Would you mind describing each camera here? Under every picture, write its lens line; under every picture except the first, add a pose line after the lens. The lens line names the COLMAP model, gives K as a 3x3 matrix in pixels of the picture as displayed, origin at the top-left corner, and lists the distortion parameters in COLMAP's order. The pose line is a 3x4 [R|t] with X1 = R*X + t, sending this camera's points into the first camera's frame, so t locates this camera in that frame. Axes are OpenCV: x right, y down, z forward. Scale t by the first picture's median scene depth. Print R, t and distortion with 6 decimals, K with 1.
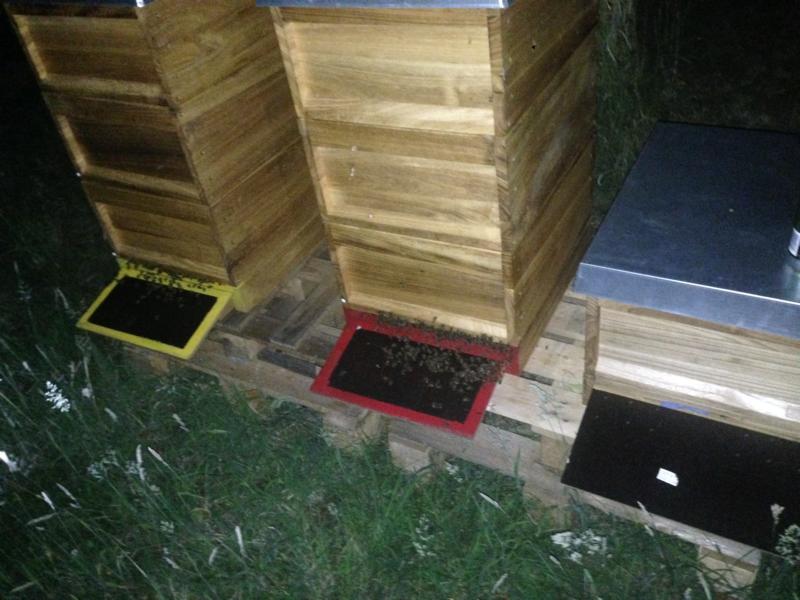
lens RADIAL K [[749.1, 0, 400.0], [0, 749.1, 300.0], [0, 0, 1]] dist [0.061481, -0.004958]
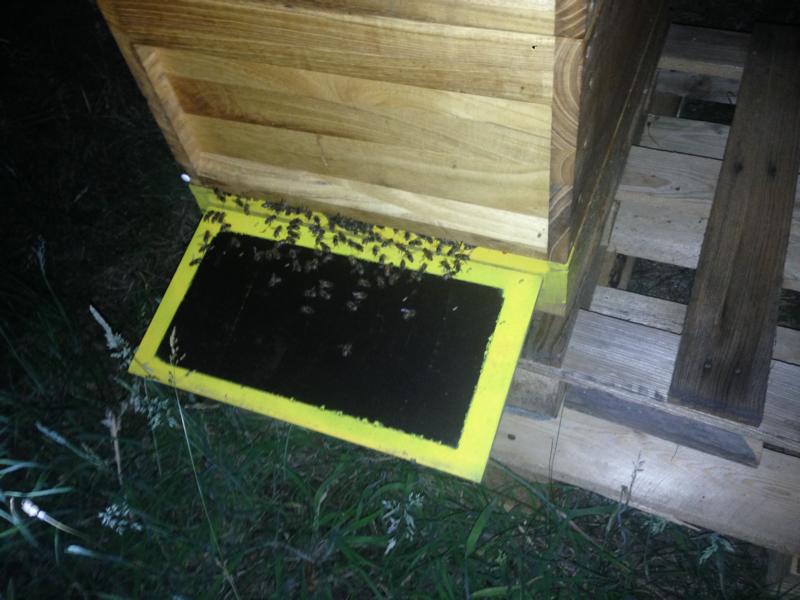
lens RADIAL K [[749.1, 0, 400.0], [0, 749.1, 300.0], [0, 0, 1]] dist [0.061481, -0.004958]
pose [[0.995630, -0.047518, 0.080388, -0.313975], [0.034002, 0.986230, 0.161849, -0.060636], [-0.086972, -0.158408, 0.983536, 0.600173]]
